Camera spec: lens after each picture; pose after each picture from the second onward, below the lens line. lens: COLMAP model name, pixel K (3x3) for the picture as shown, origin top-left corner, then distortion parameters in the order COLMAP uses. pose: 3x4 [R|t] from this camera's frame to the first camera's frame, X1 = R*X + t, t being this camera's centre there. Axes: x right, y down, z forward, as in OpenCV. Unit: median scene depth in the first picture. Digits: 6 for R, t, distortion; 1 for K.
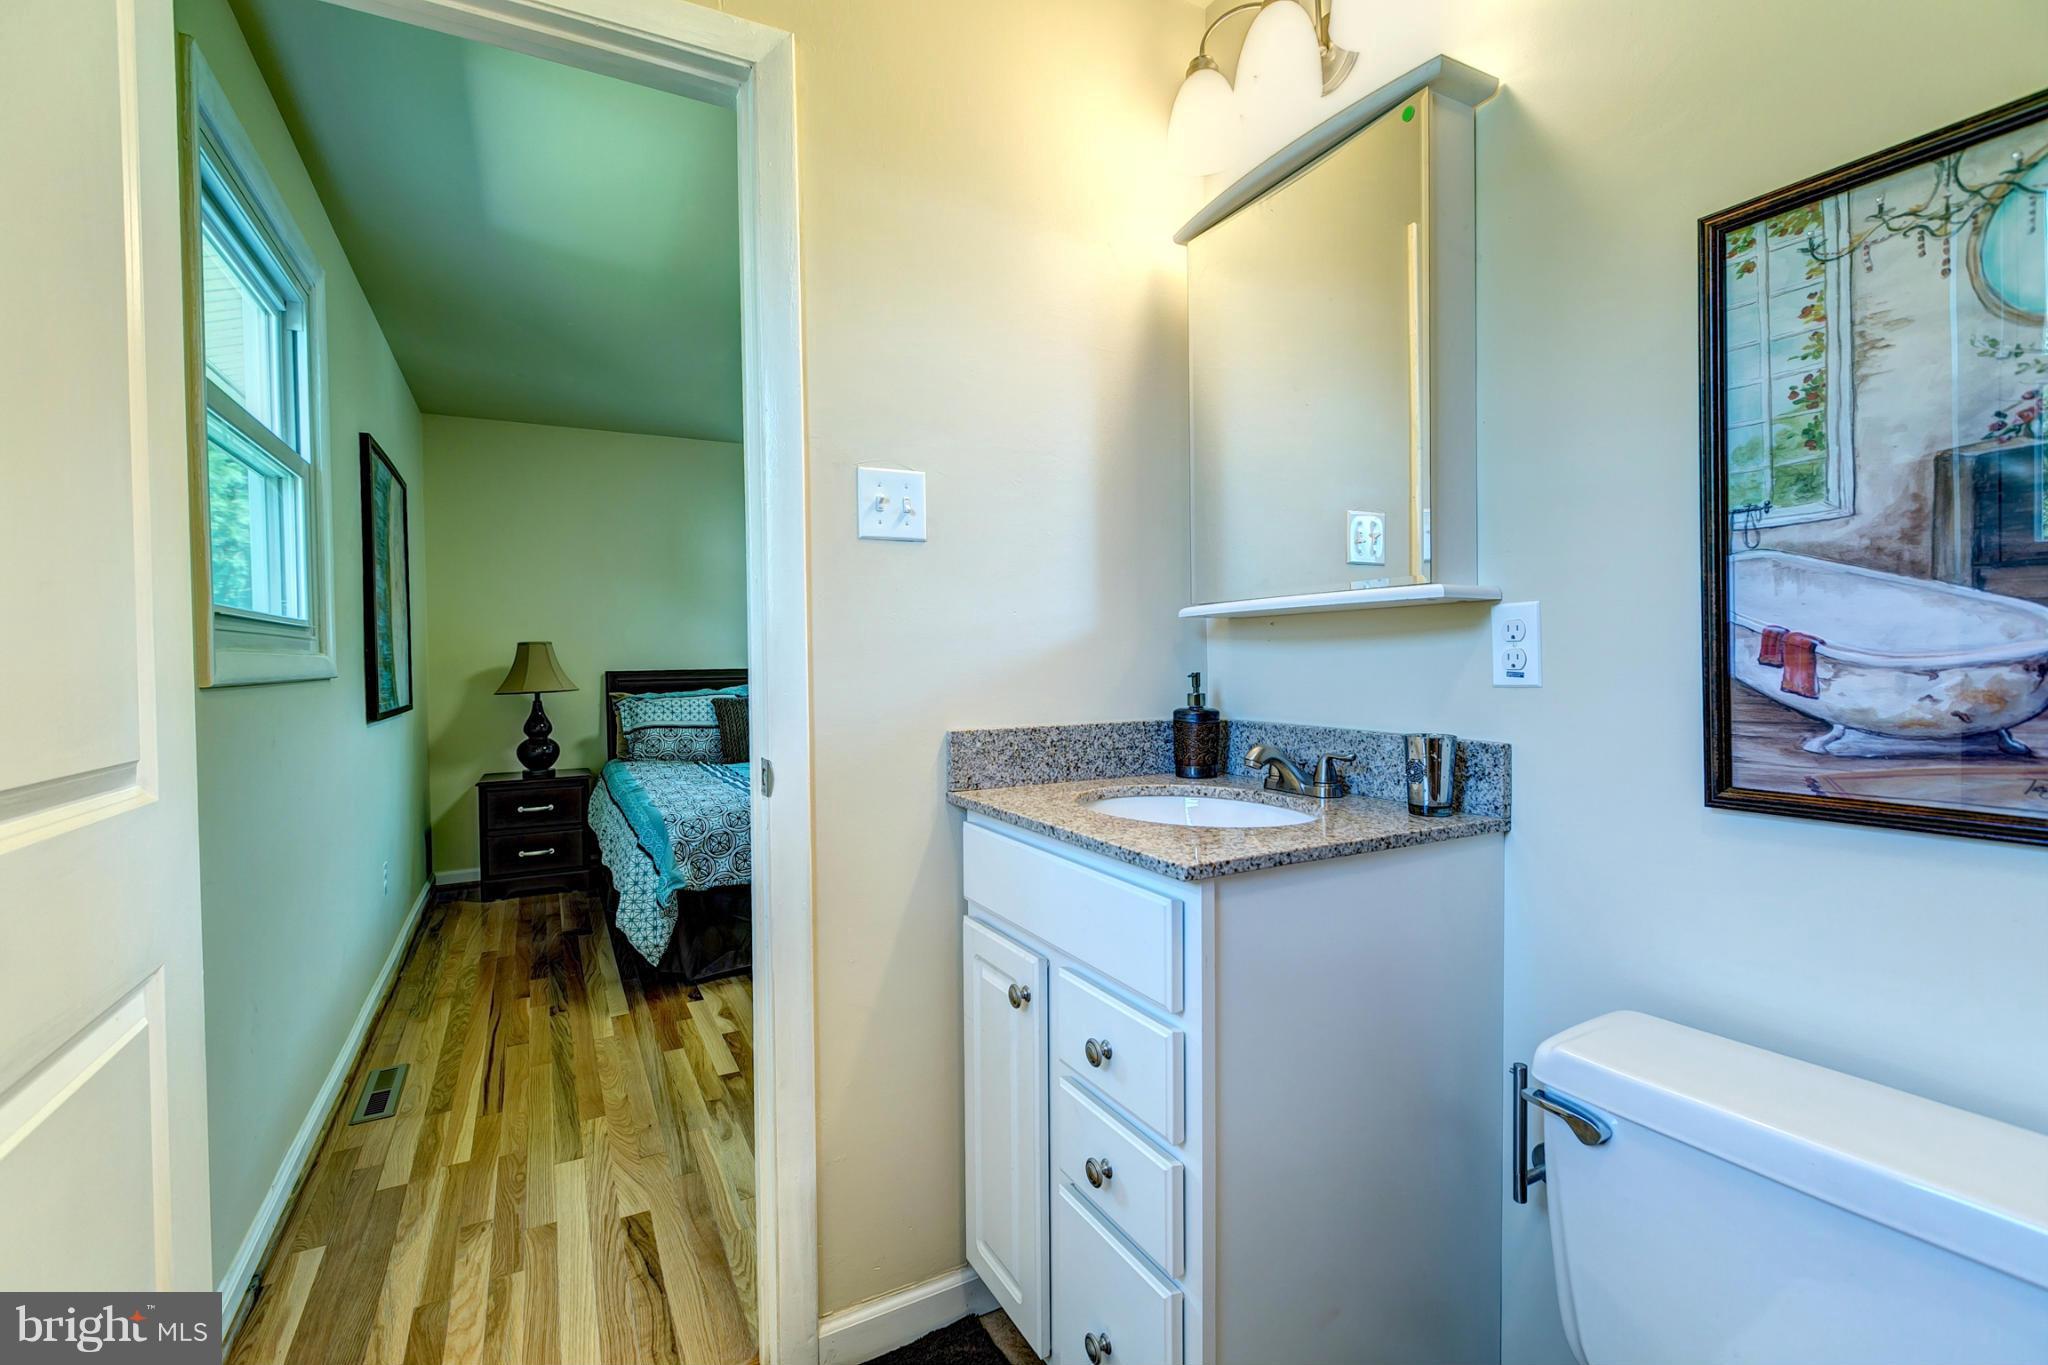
lens RADIAL K [[907.3, 0, 1025.4], [0, 907.3, 674.6], [0, 0, 1]] dist [0.006185, -0.002493]
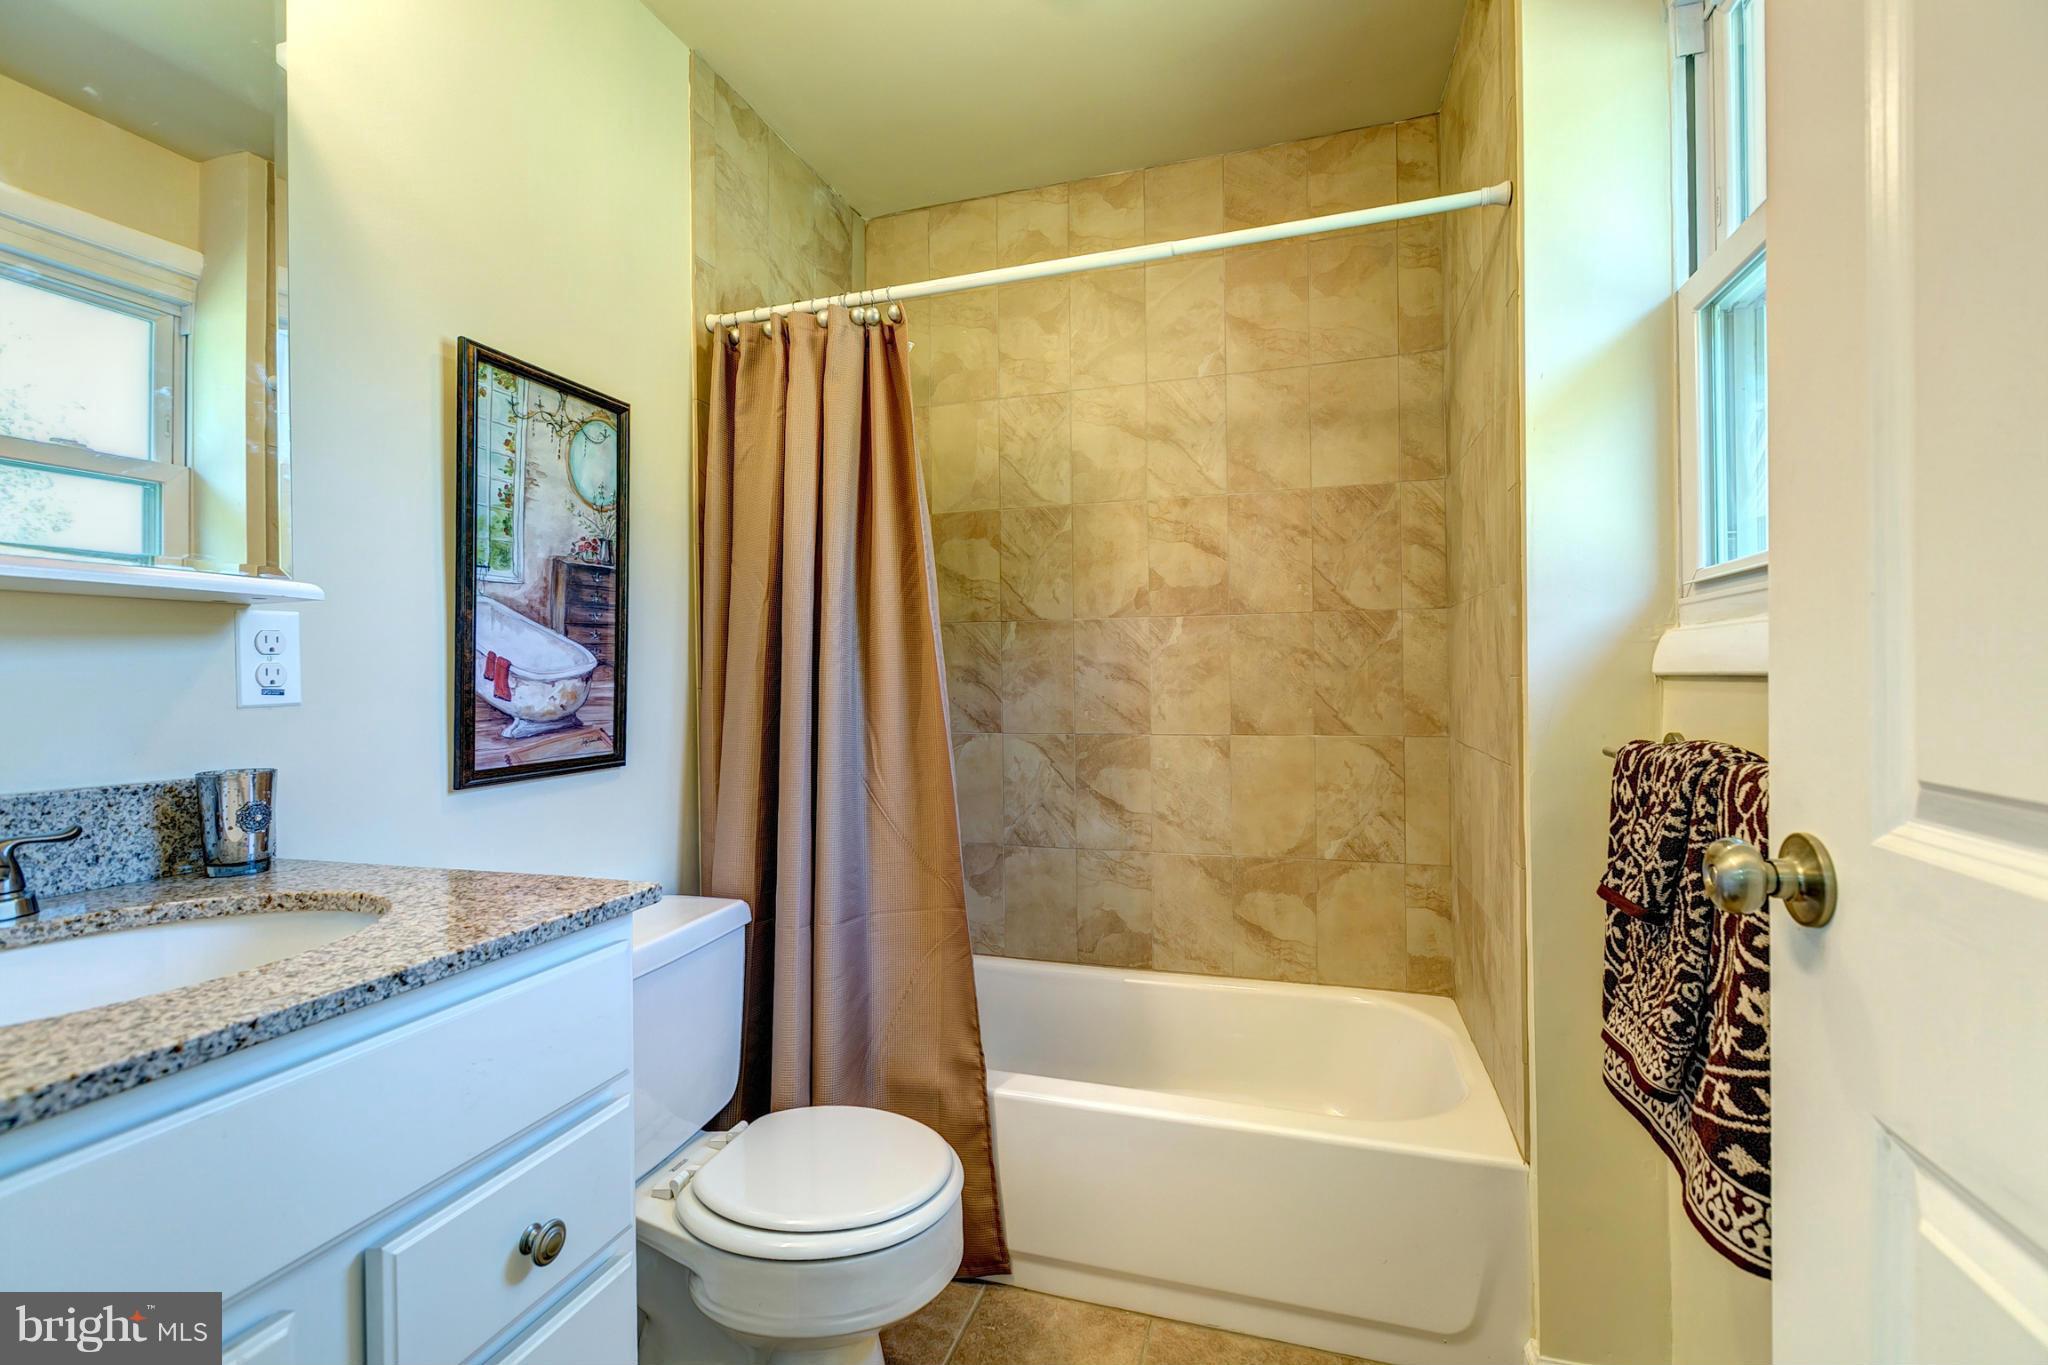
lens RADIAL K [[907.3, 0, 1021.9], [0, 907.3, 674.1], [0, 0, 1]] dist [0.006185, -0.002493]
pose [[-0.697394, 0.020359, 0.716399, -0.806850], [0.032080, 0.999481, 0.002826, 0.004596], [-0.715970, 0.024952, -0.697685, 1.472187]]
